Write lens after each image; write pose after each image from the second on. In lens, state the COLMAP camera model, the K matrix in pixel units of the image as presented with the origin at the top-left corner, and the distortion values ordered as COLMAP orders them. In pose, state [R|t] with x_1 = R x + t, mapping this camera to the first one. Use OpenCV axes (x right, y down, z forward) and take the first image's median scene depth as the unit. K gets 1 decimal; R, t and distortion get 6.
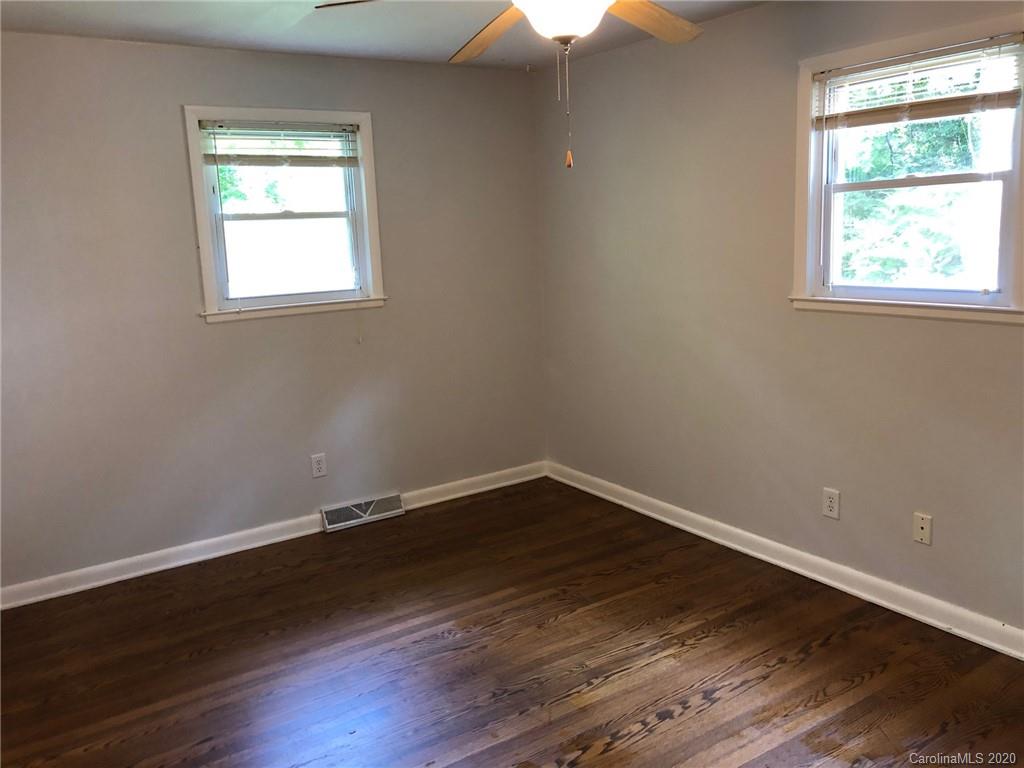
lens RADIAL K [[845.5, 0, 517.6], [0, 845.5, 376.8], [0, 0, 1]] dist [0.035043, -0.014077]
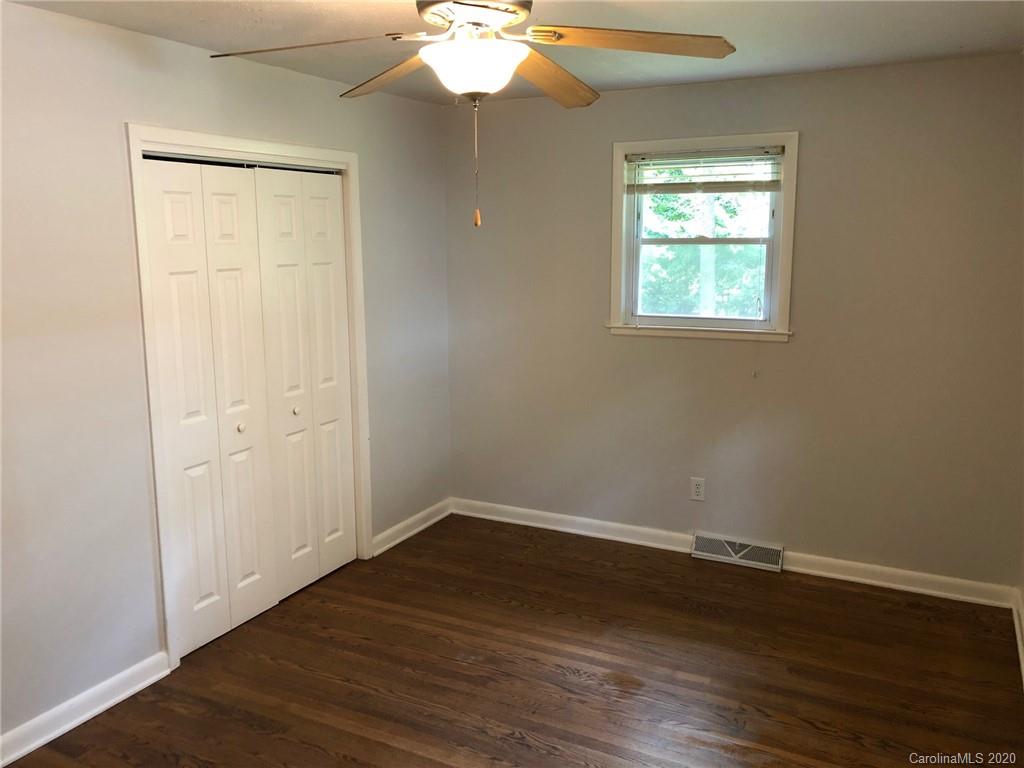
lens RADIAL K [[834.5, 0, 512.9], [0, 834.5, 371.2], [0, 0, 1]] dist [0.141323, -0.142333]
pose [[0.508785, 0.176369, -0.842634, 0.494449], [-0.179280, 0.979037, 0.096670, -0.093680], [0.842020, 0.101883, 0.529738, 0.287538]]
